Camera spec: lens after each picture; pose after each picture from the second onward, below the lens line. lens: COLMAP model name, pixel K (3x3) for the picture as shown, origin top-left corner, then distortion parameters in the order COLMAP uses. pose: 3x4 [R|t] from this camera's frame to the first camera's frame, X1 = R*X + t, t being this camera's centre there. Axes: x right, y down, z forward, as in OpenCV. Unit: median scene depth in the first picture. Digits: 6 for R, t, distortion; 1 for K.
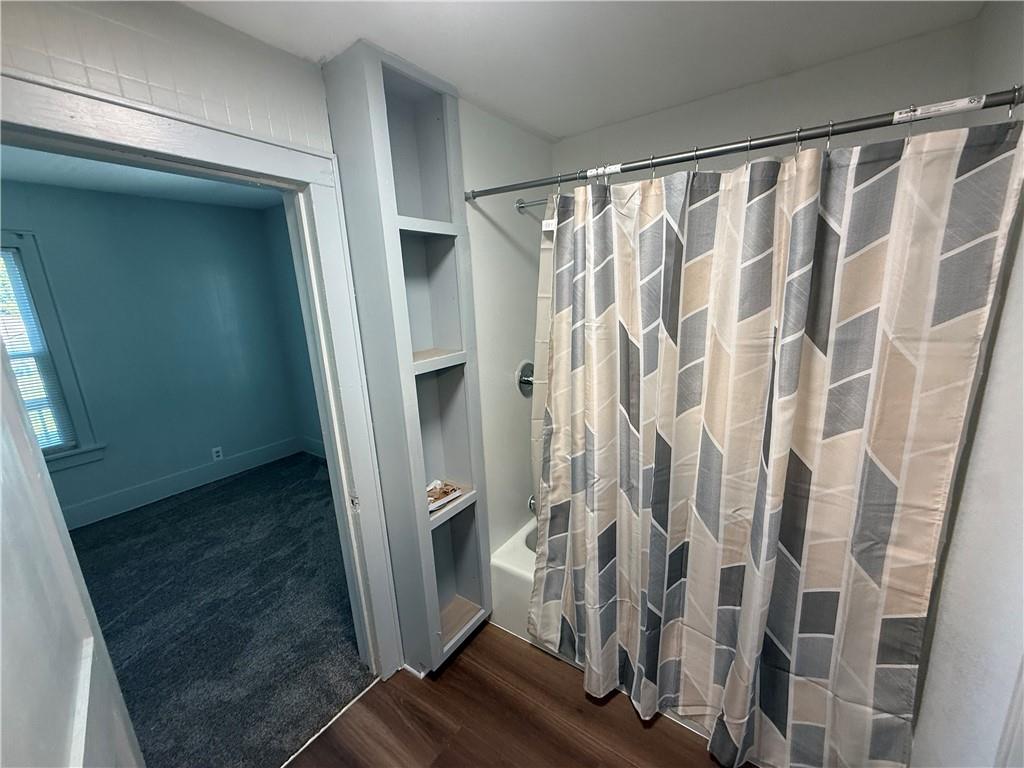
lens RADIAL K [[411.9, 0, 509.6], [0, 411.9, 386.4], [0, 0, 1]] dist [-0.000068, -0.000610]
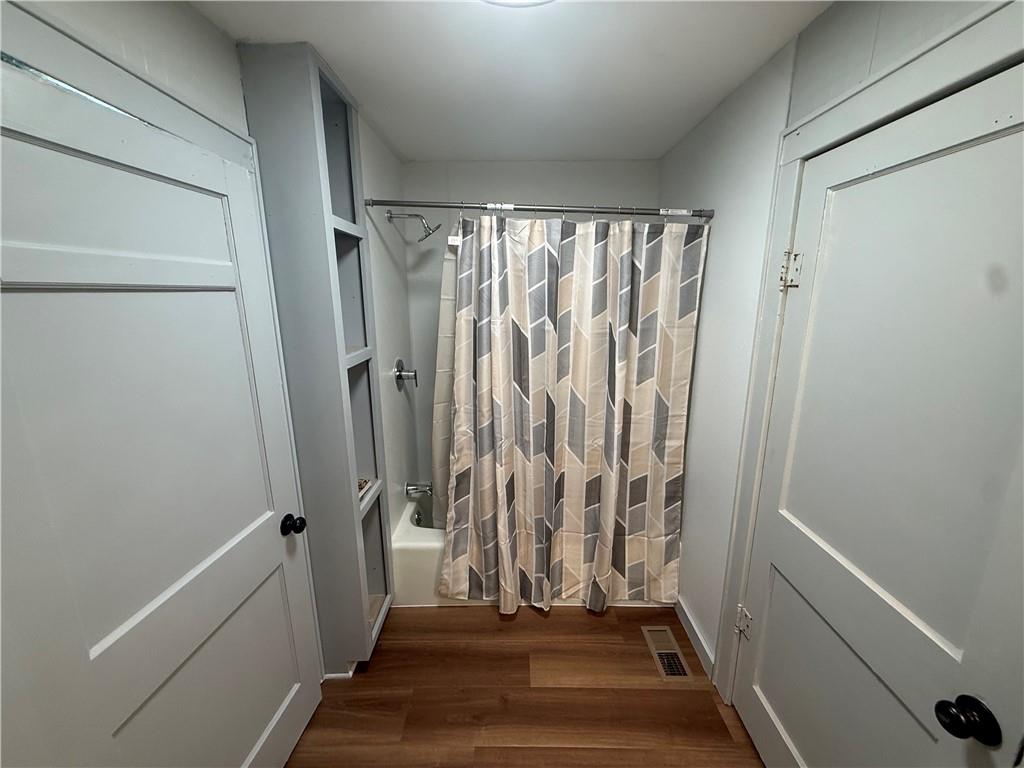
lens RADIAL K [[411.9, 0, 516.8], [0, 411.9, 386.9], [0, 0, 1]] dist [-0.000068, -0.000610]
pose [[0.809363, -0.085092, 0.581112, -0.573397], [0.096202, 0.995292, 0.011751, 0.054399], [-0.579376, 0.046393, 0.813739, -0.103418]]
